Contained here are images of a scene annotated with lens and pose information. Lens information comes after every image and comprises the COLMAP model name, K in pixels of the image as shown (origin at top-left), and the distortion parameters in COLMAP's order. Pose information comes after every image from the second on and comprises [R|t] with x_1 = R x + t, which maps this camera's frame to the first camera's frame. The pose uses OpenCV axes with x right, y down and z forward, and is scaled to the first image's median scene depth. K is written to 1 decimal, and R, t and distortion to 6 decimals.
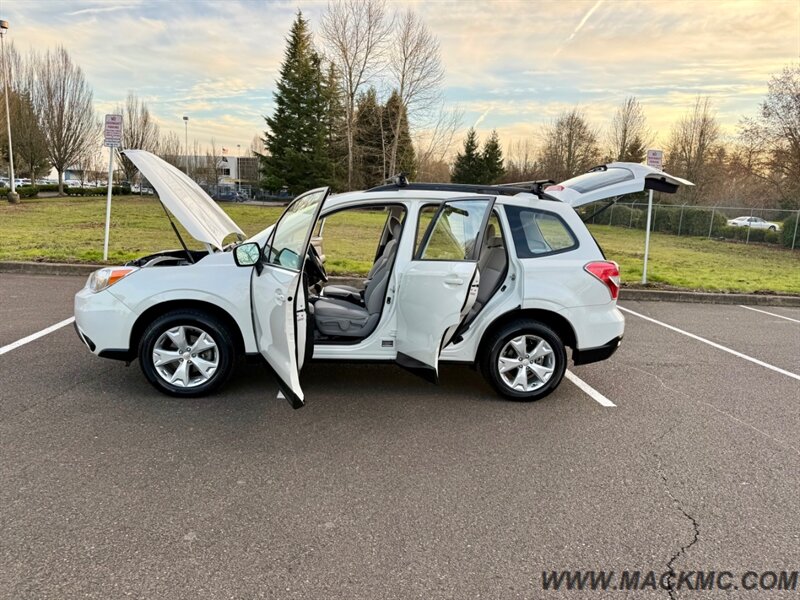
lens RADIAL K [[567.2, 0, 401.2], [0, 567.2, 302.8], [0, 0, 1]] dist [0.030878, -0.039232]
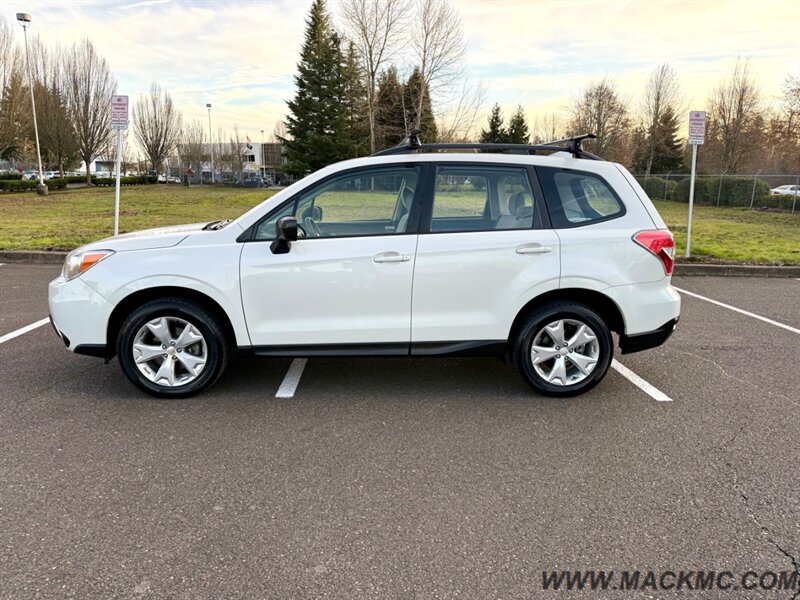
lens RADIAL K [[567.2, 0, 404.2], [0, 567.2, 300.7], [0, 0, 1]] dist [0.030878, -0.039232]
pose [[0.998827, -0.021888, -0.043189, 0.018990], [0.023075, 0.999364, 0.027177, 0.000792], [0.042567, -0.028142, 0.998697, 0.138129]]
